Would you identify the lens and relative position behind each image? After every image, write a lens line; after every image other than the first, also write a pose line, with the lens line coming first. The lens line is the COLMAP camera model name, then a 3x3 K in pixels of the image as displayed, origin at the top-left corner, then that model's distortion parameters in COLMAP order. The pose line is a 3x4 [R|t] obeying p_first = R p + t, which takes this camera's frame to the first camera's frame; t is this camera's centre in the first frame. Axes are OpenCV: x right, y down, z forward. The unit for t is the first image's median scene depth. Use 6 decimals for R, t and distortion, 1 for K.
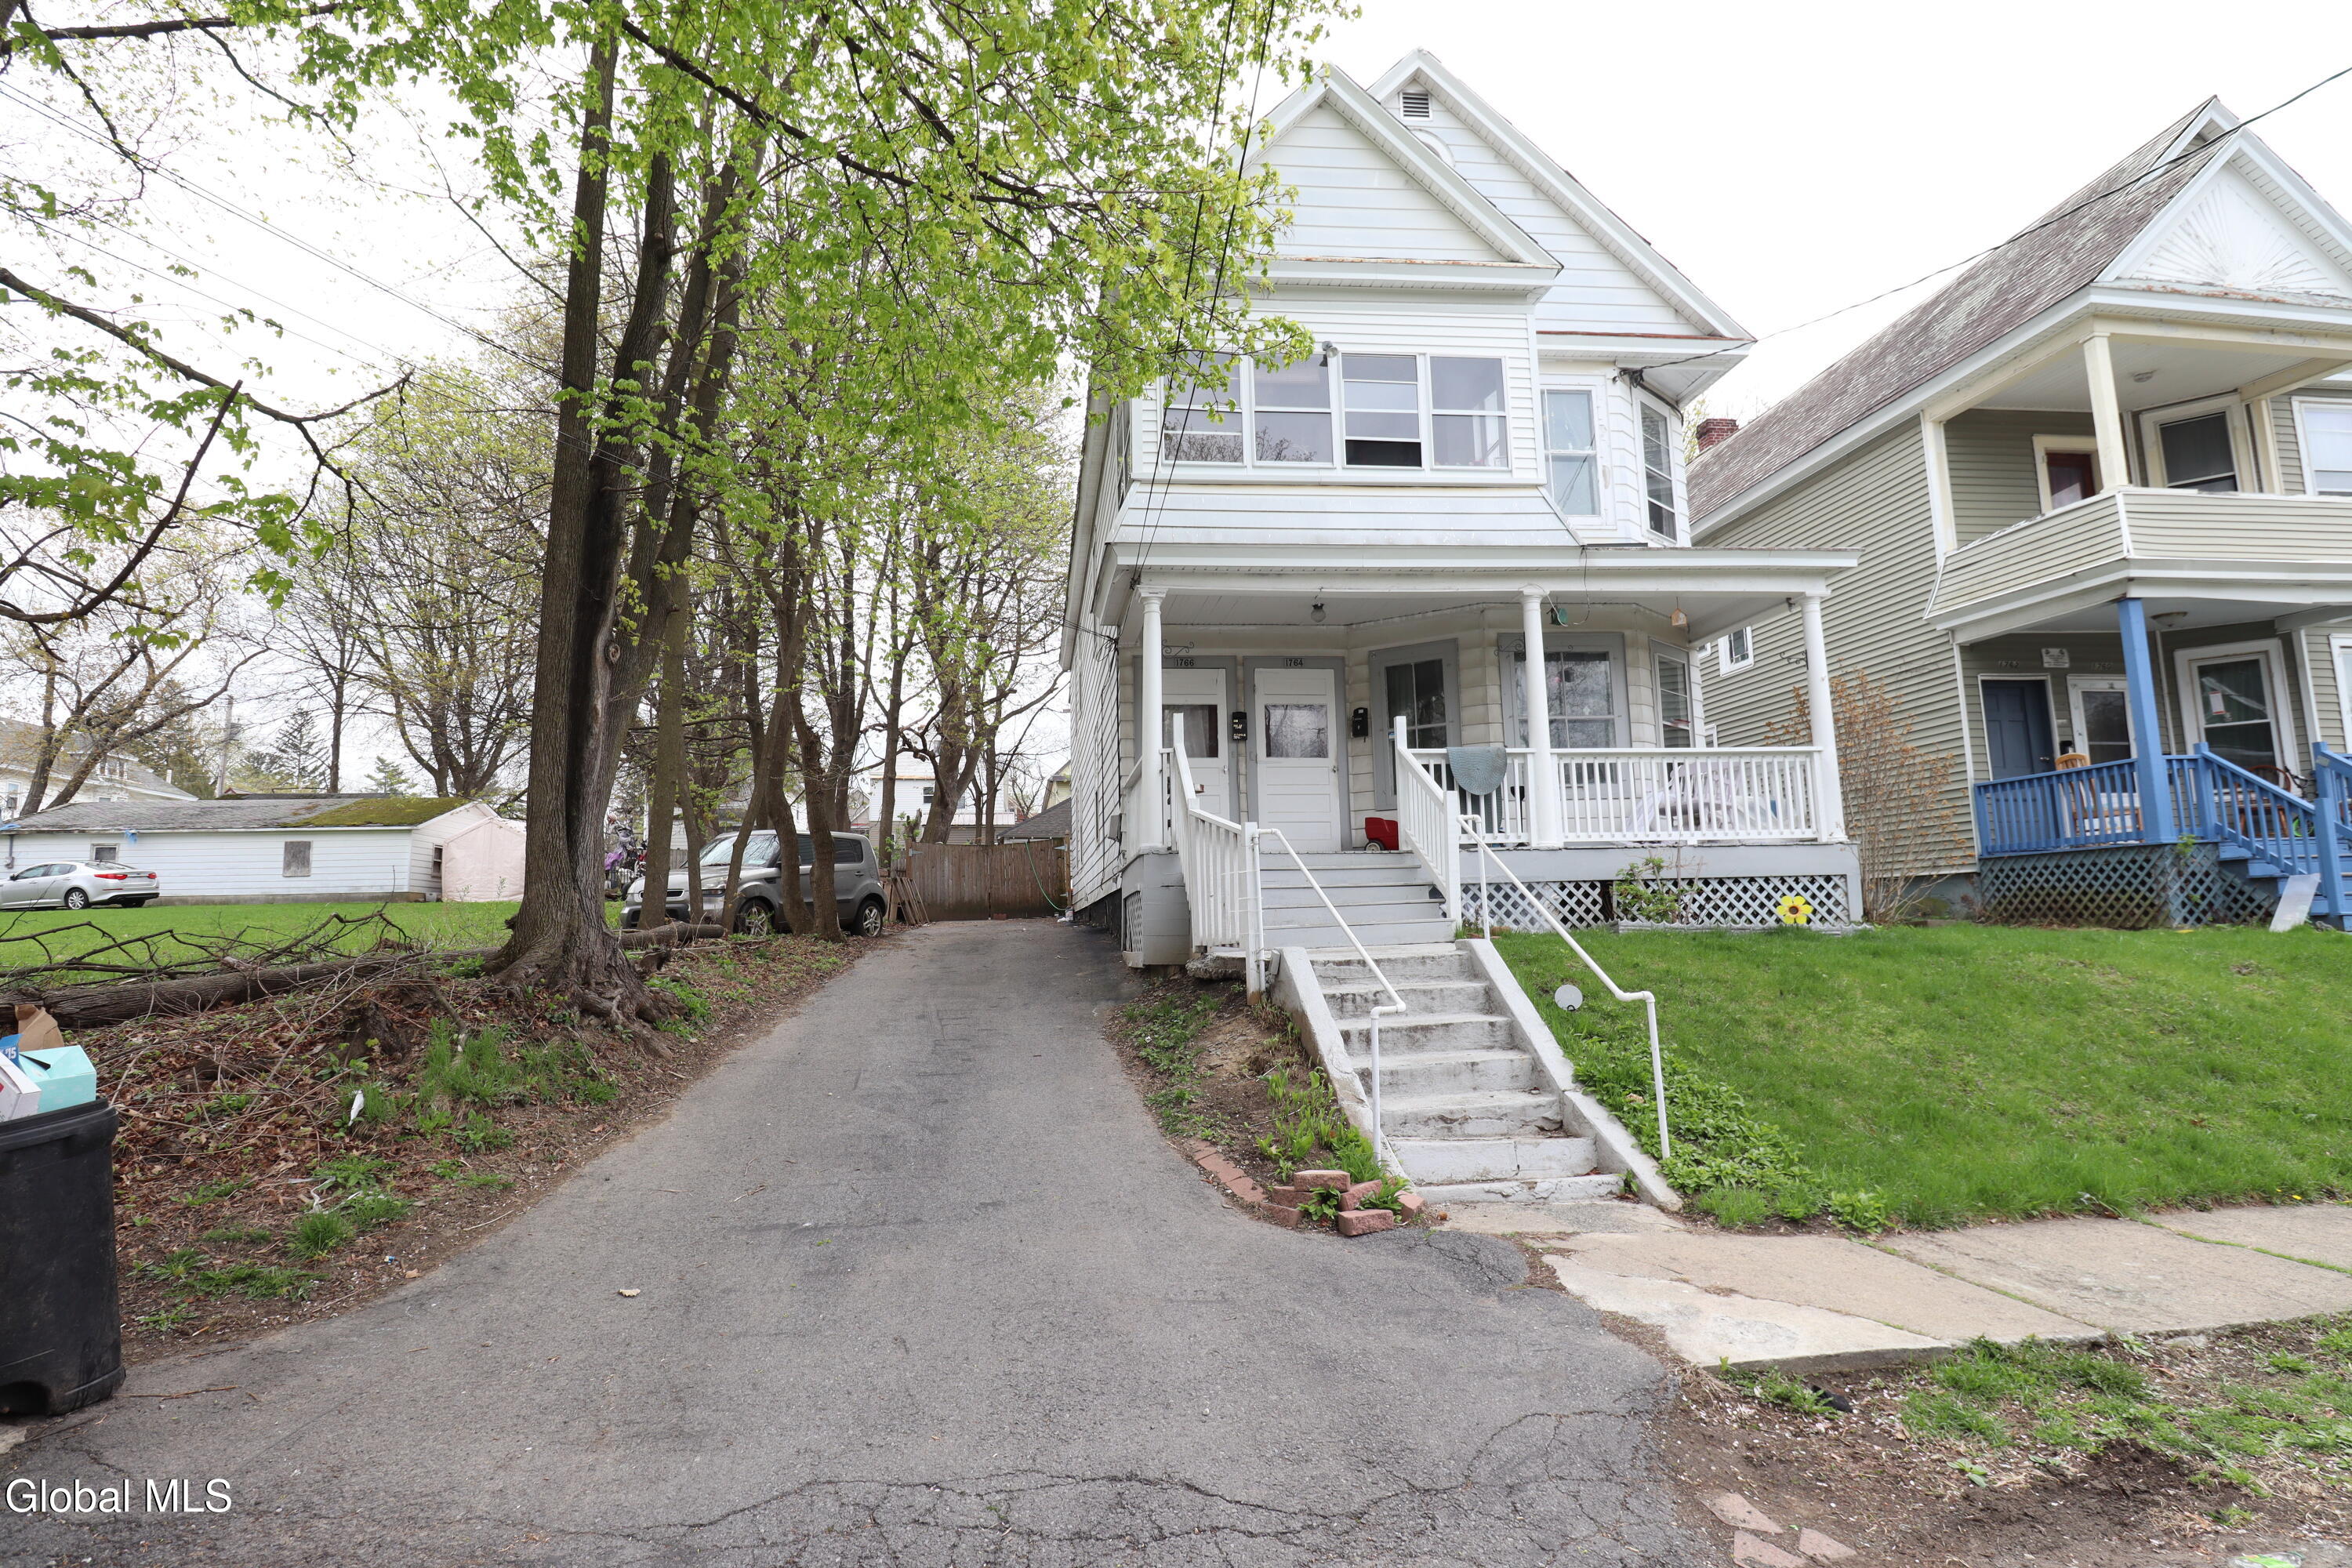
lens RADIAL K [[1192.3, 0, 1171.9], [0, 1192.3, 785.4], [0, 0, 1]] dist [0.003975, -0.016768]
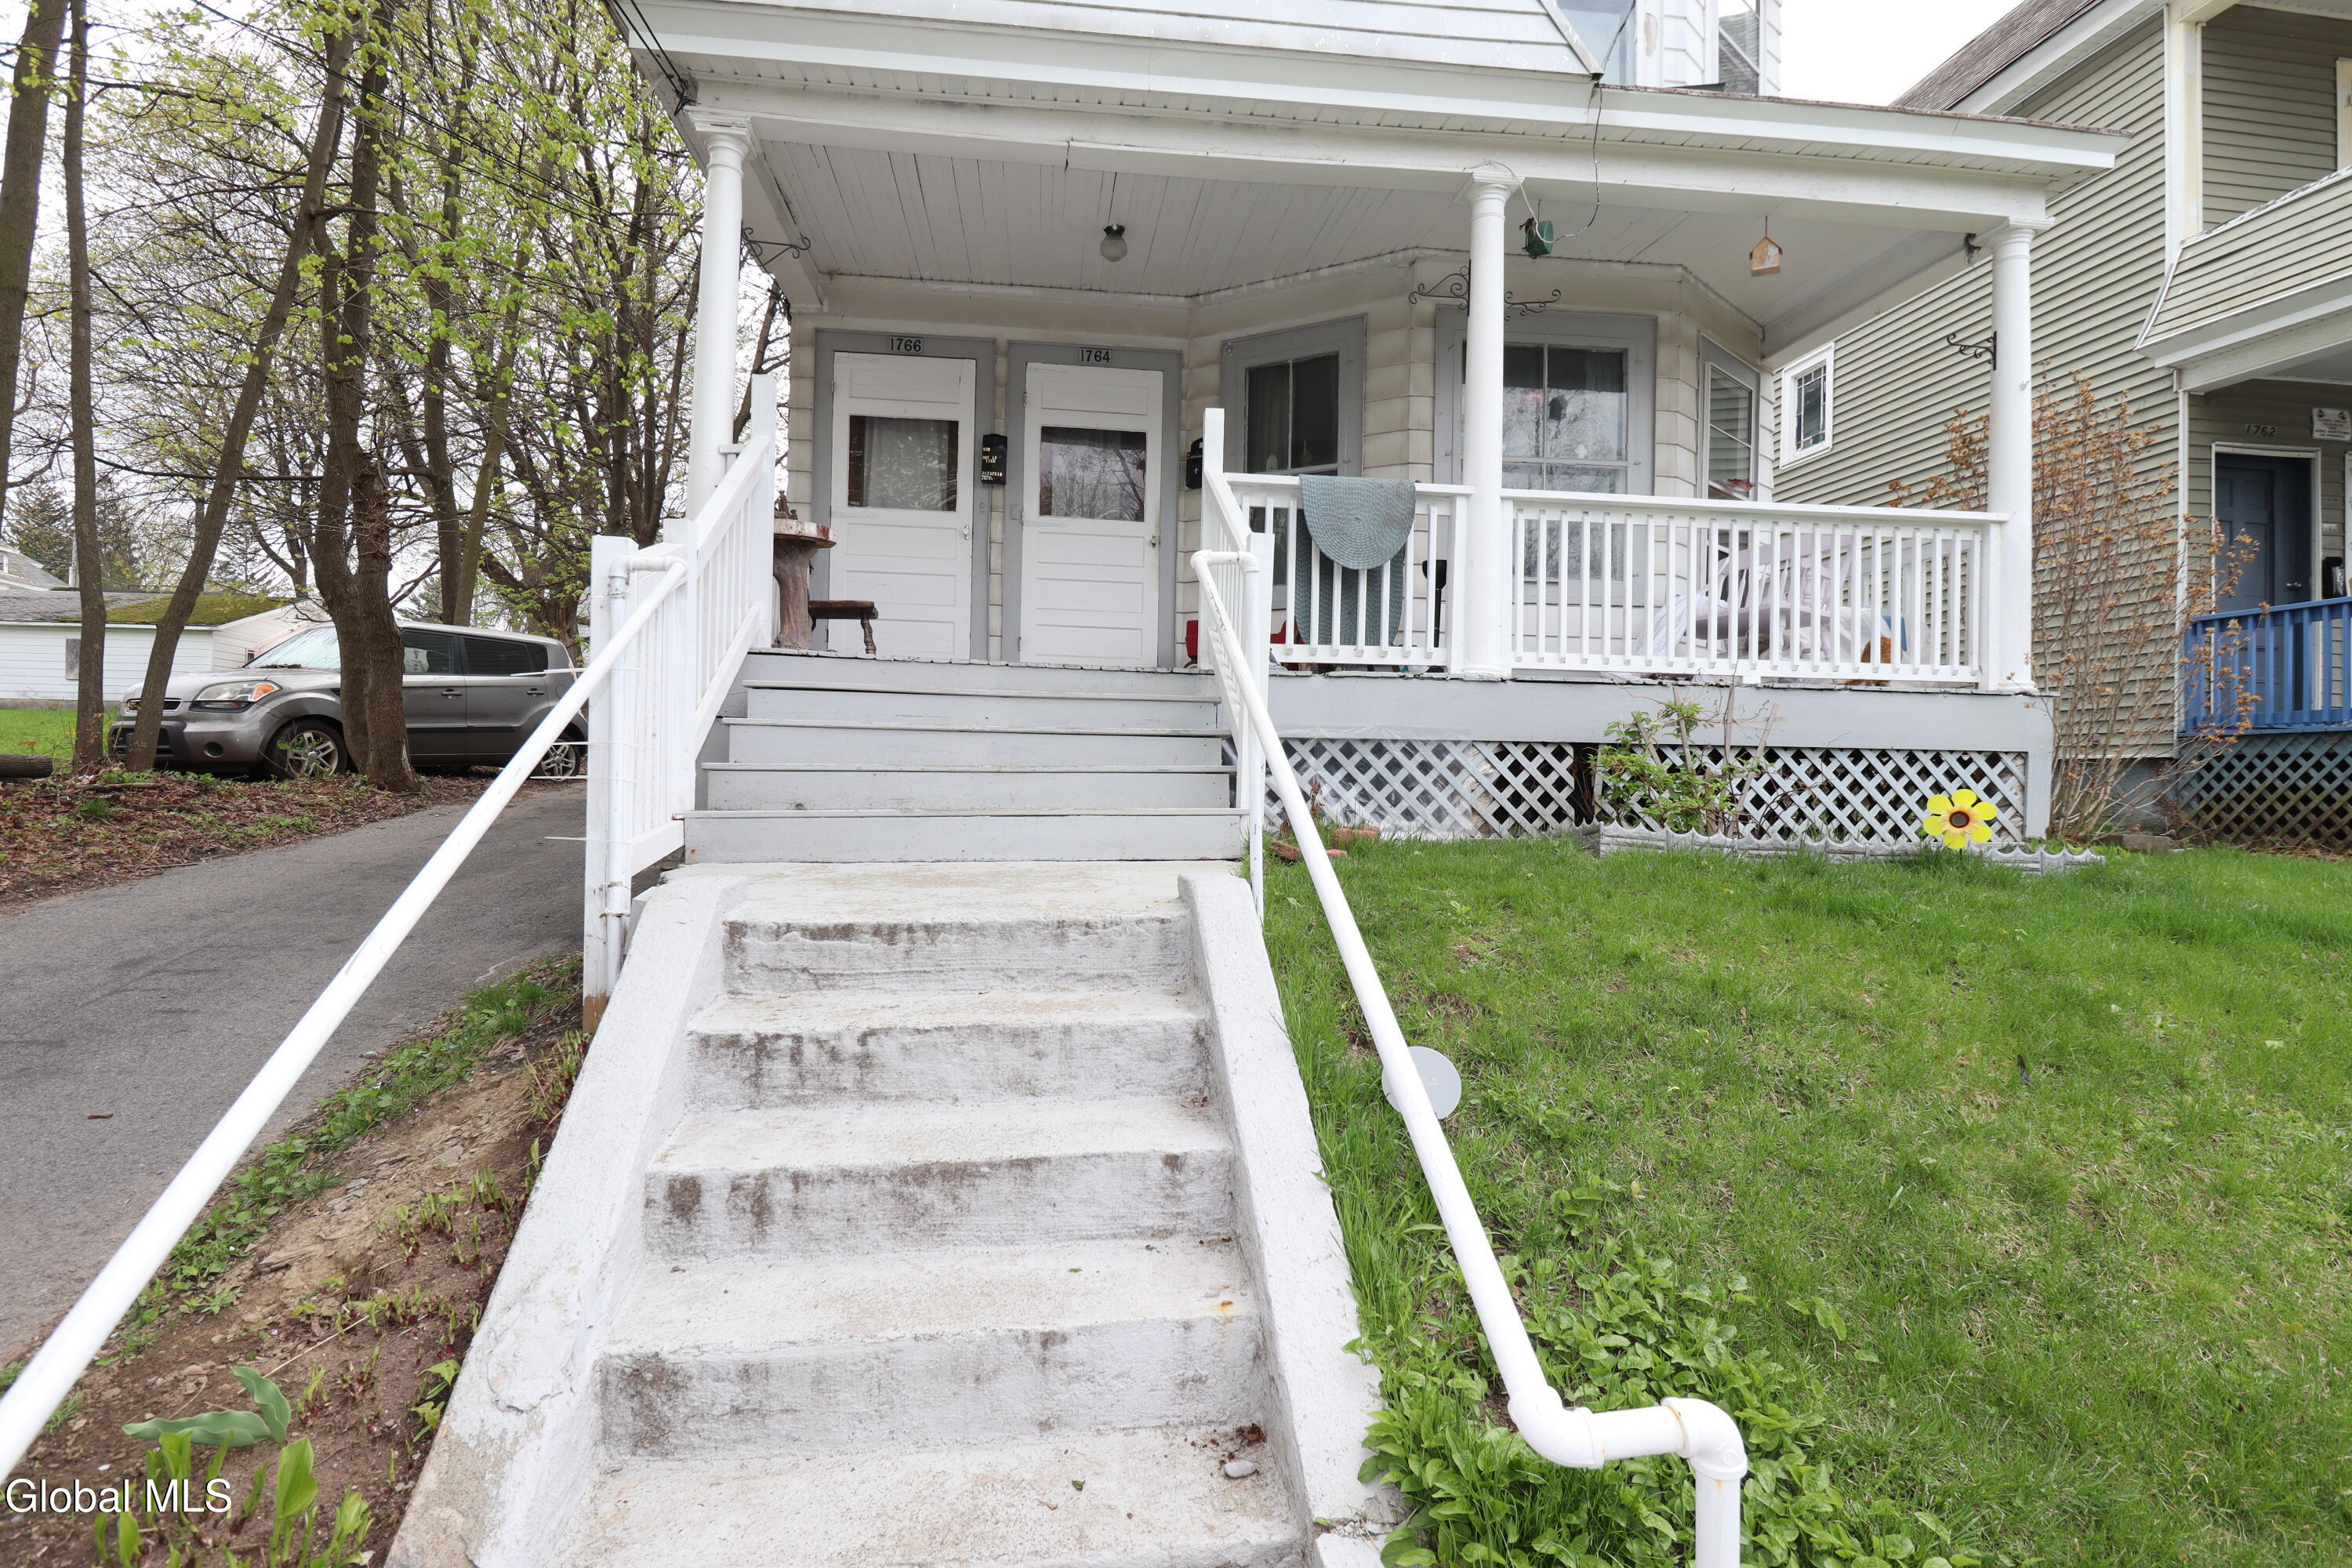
lens RADIAL K [[1192.3, 0, 1171.9], [0, 1192.3, 785.4], [0, 0, 1]] dist [0.003975, -0.016768]
pose [[0.999105, 0.042074, 0.004314, 0.174467], [-0.042284, 0.991375, 0.124043, 0.039143], [0.000942, -0.124115, 0.992267, 0.459969]]
